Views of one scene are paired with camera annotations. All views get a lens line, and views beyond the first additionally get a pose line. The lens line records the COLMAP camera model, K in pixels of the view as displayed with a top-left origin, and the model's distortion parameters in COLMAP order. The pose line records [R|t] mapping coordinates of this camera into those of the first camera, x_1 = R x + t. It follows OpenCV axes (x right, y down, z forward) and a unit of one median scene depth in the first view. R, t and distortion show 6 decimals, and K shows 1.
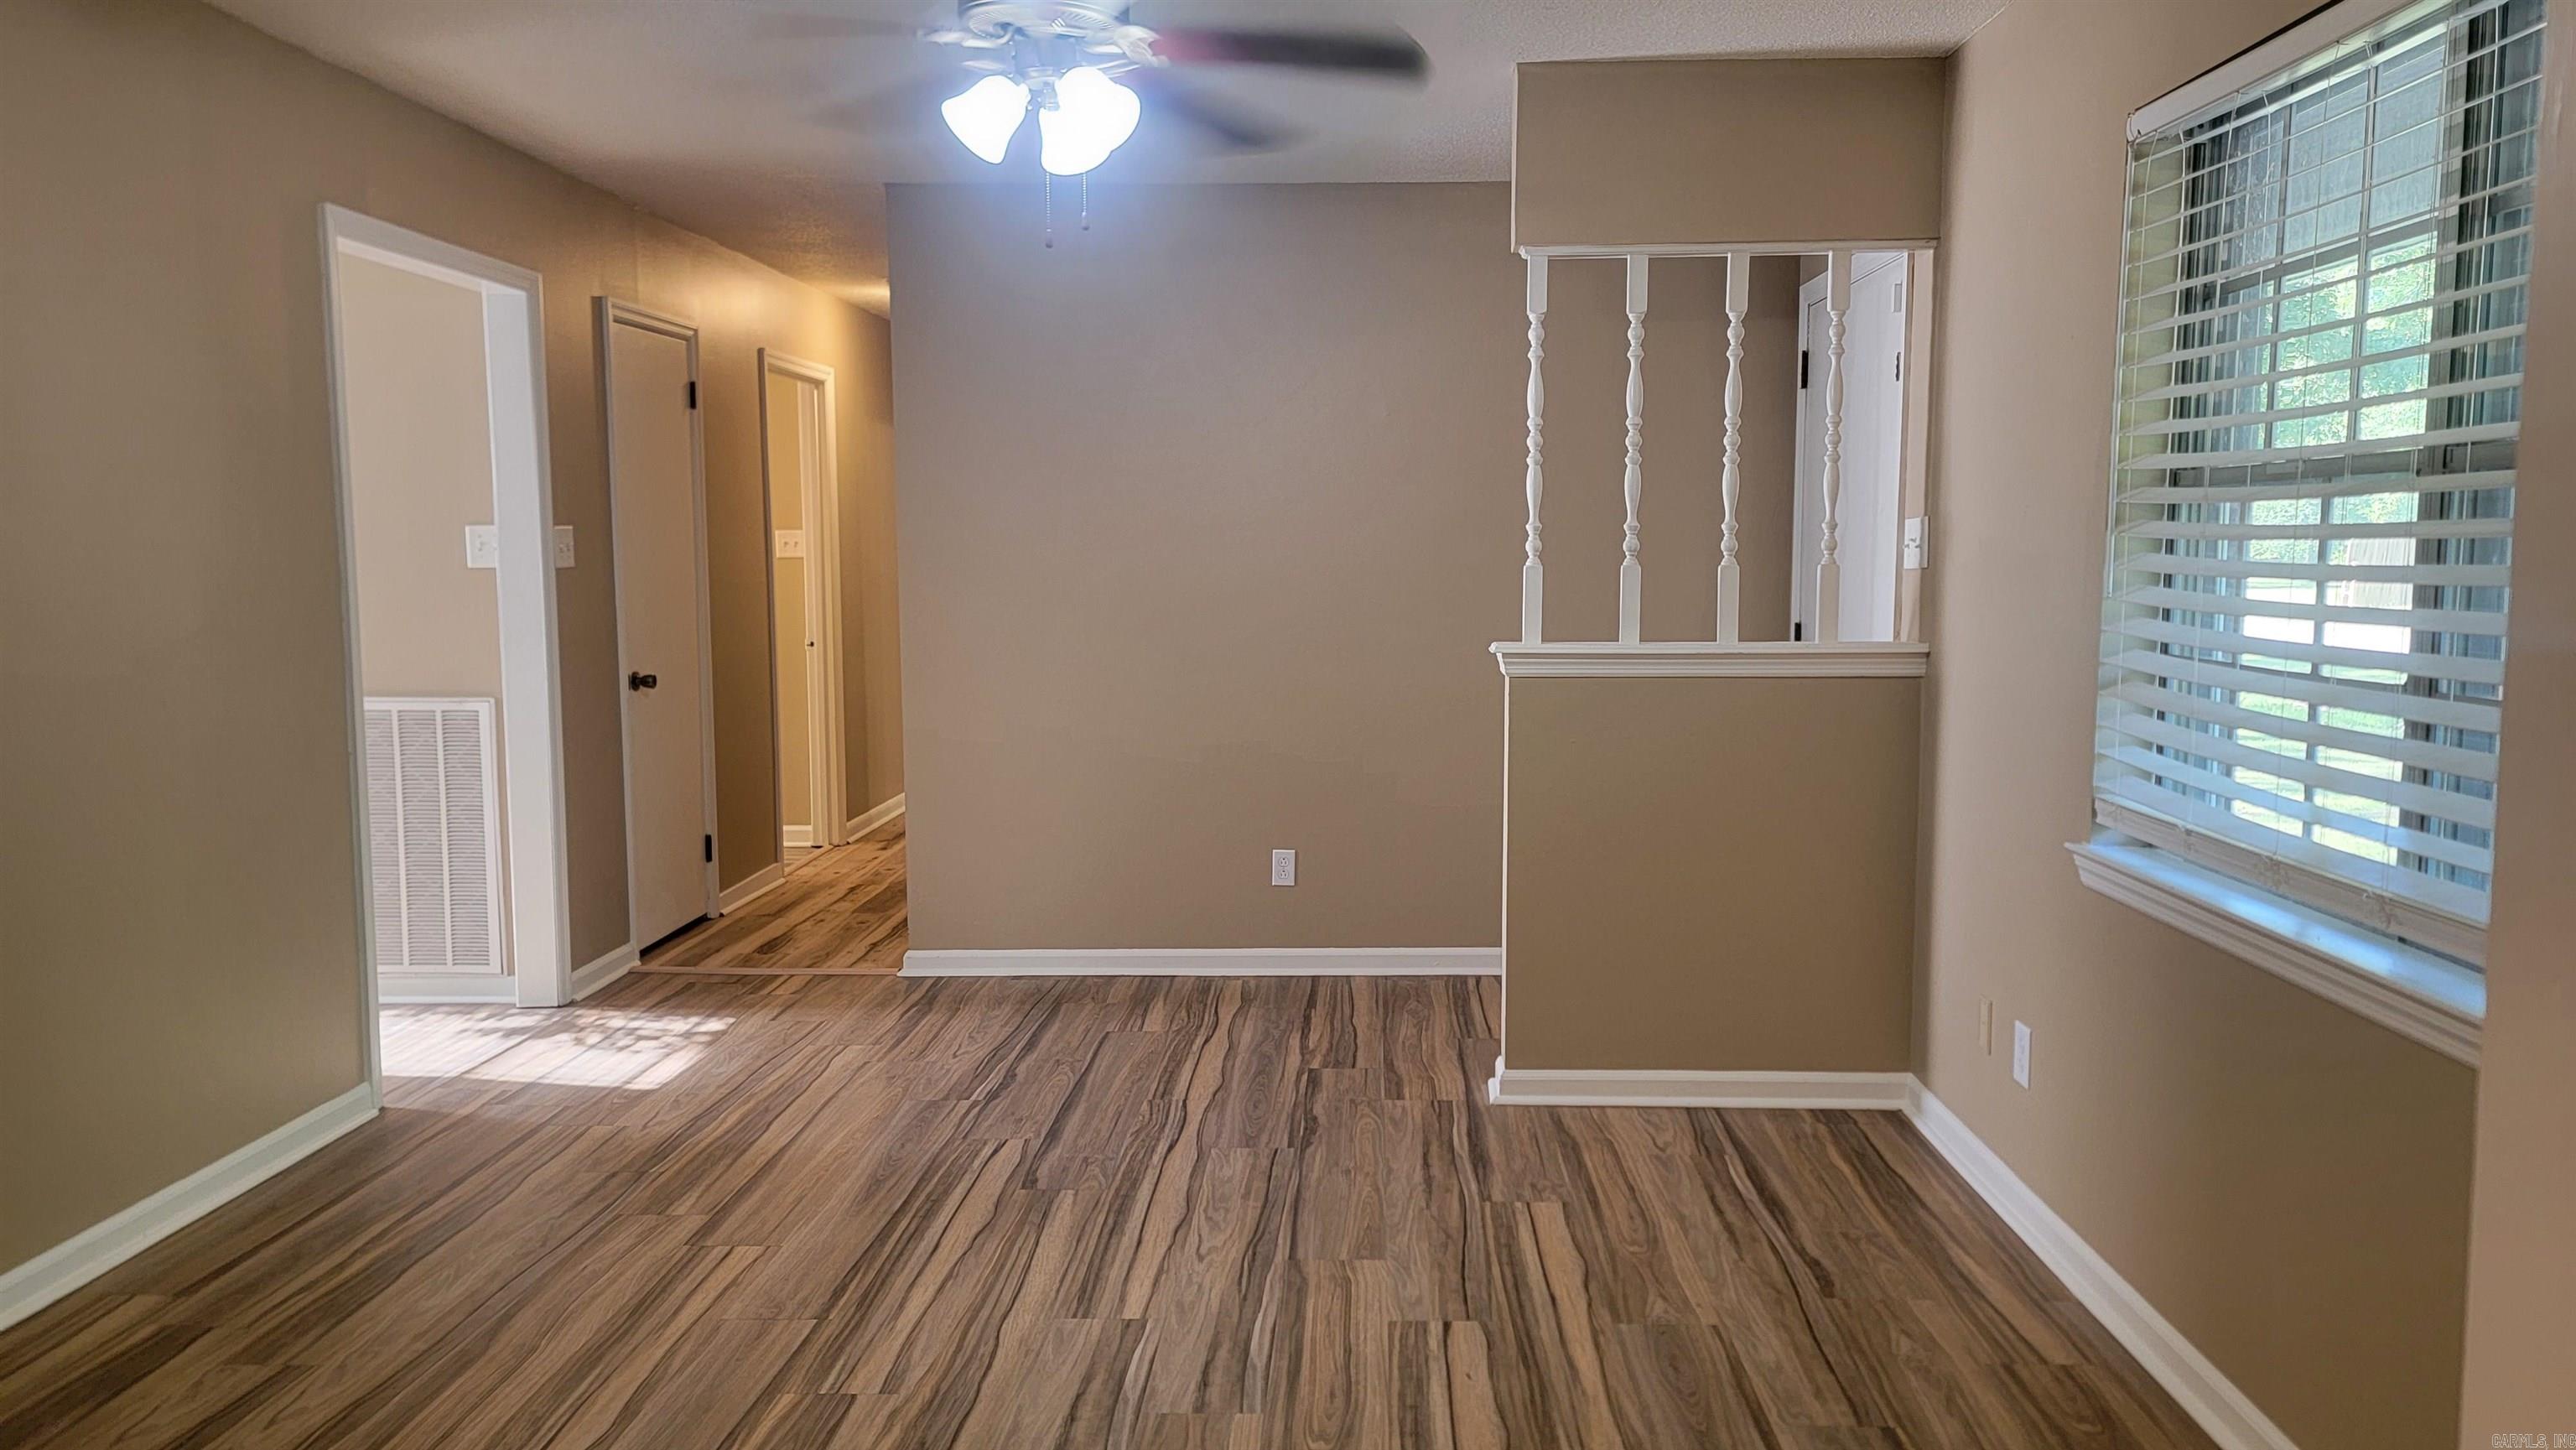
lens RADIAL K [[1785.7, 0, 1351.2], [0, 1785.7, 718.0], [0, 0, 1]] dist [0.069250, -0.036148]
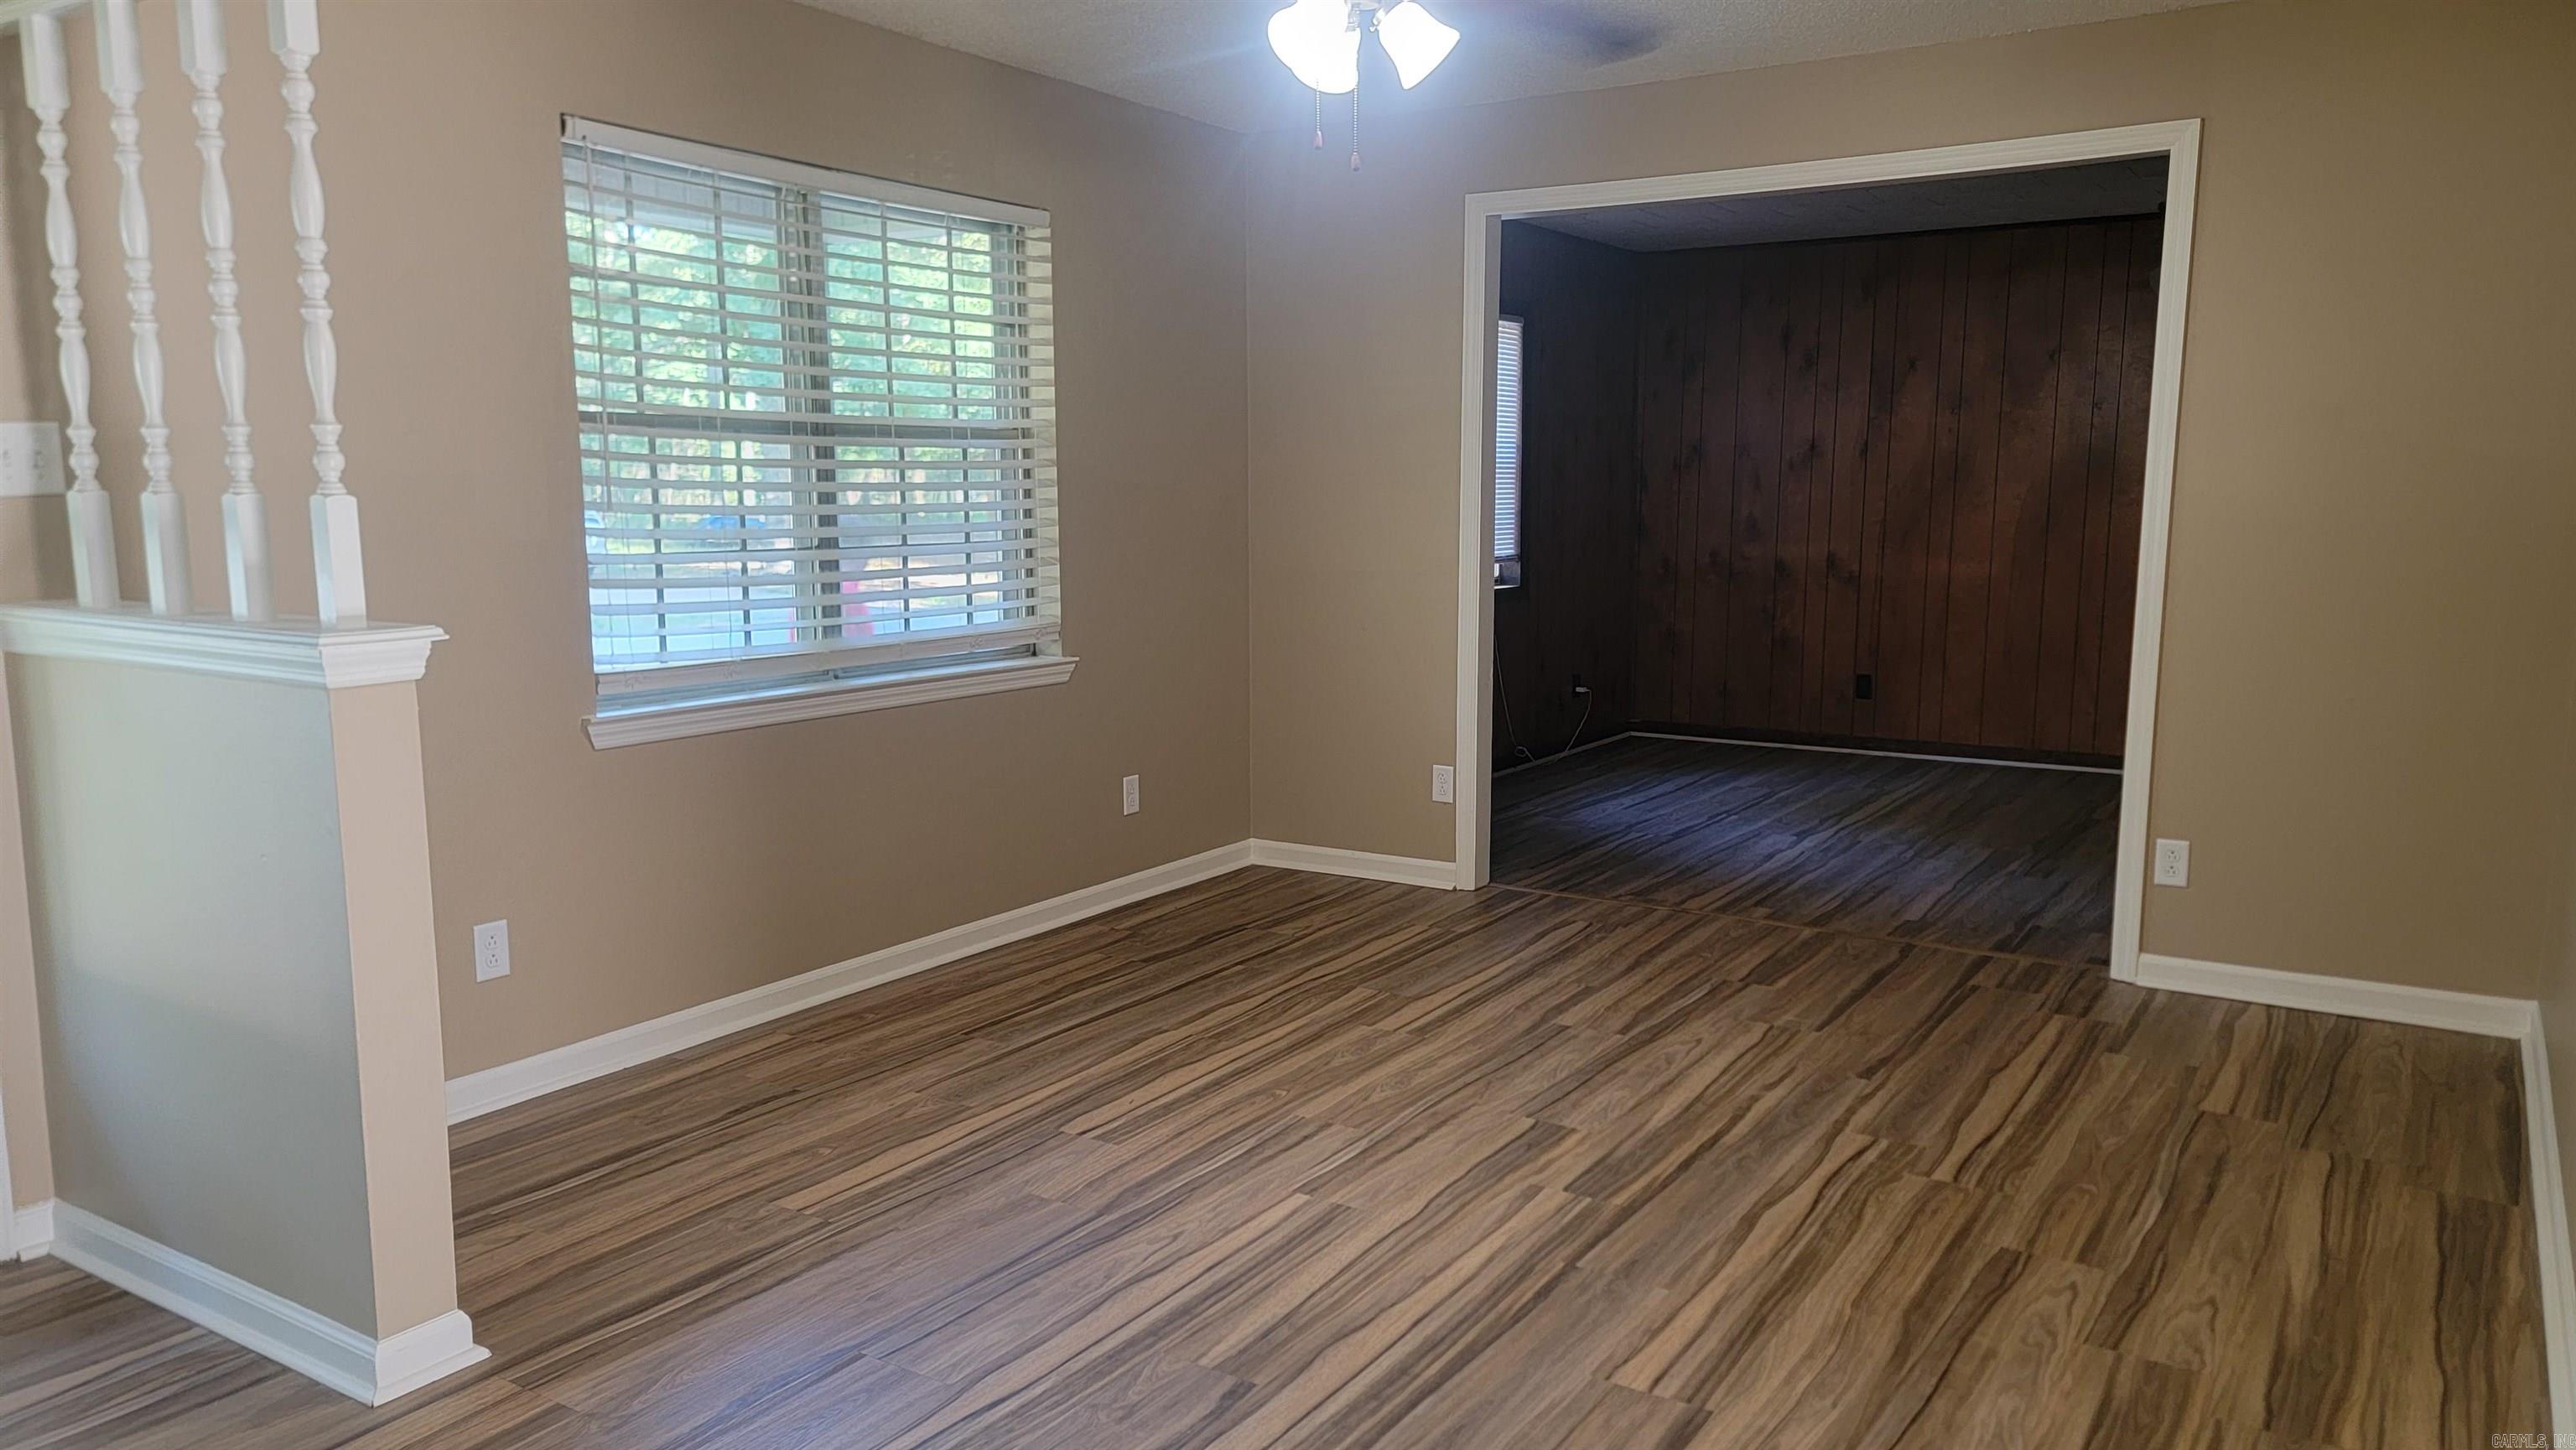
lens RADIAL K [[1785.7, 0, 1293.1], [0, 1785.7, 734.1], [0, 0, 1]] dist [0.069250, -0.036148]
pose [[-0.846657, -0.074778, 0.526859, -0.639796], [0.052285, 0.973597, 0.222206, -0.165586], [-0.529564, 0.215679, -0.820393, 1.769569]]
